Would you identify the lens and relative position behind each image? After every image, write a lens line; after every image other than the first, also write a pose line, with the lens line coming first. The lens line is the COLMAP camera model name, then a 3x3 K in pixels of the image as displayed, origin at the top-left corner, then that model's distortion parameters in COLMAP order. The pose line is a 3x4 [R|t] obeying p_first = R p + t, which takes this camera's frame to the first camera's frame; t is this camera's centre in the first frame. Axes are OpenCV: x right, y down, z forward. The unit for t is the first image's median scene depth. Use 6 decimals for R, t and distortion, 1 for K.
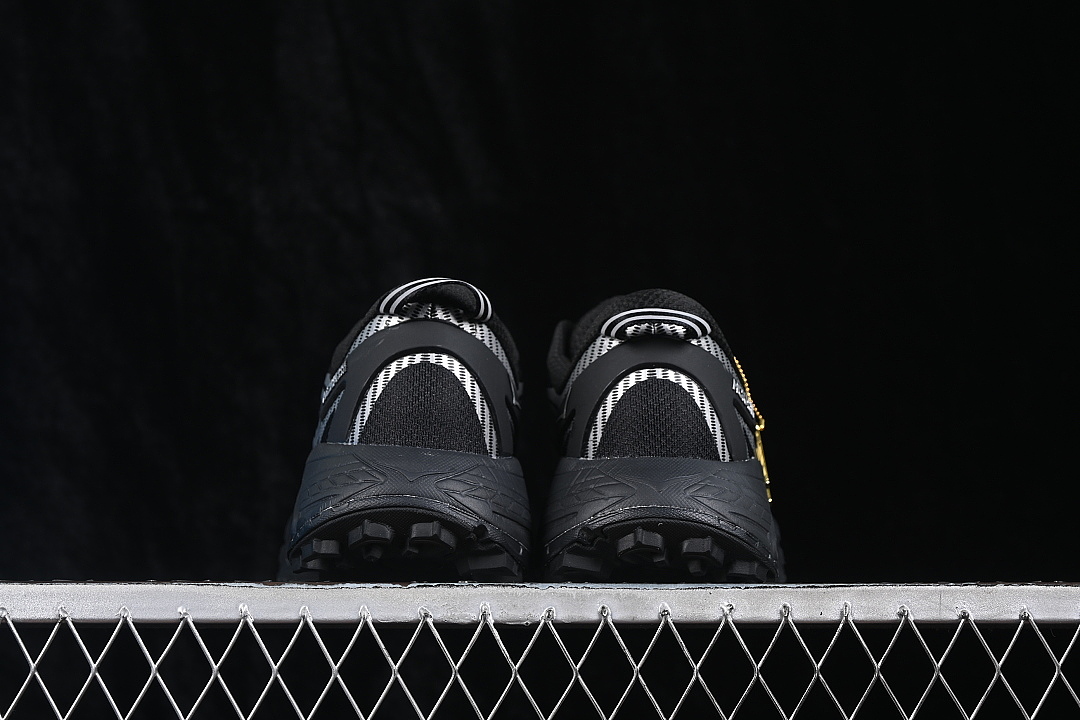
lens RADIAL K [[2358.6, 0, 544.5], [0, 2358.6, 359.3], [0, 0, 1]] dist [0.042110, 0.000000]
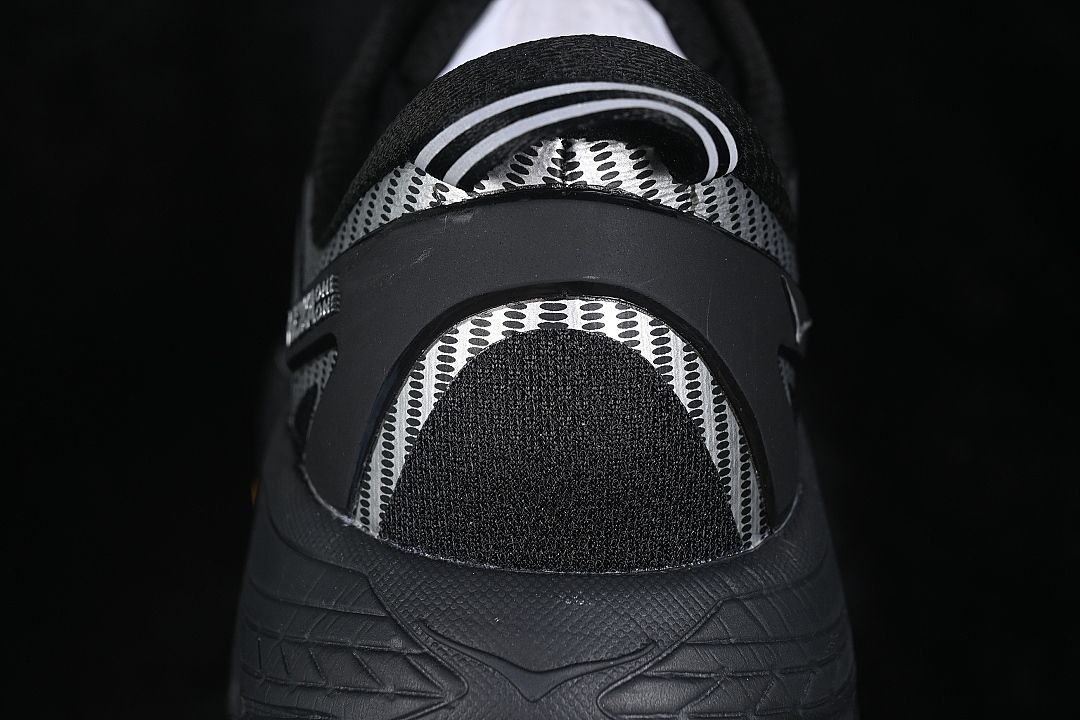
lens RADIAL K [[2358.6, 0, 539.3], [0, 2358.6, 360.3], [0, 0, 1]] dist [0.042110, 0.000000]
pose [[0.997234, -0.033781, -0.066211, -0.029845], [0.054661, 0.936916, 0.345255, -0.113114], [0.050371, -0.347919, 0.936170, 0.672346]]
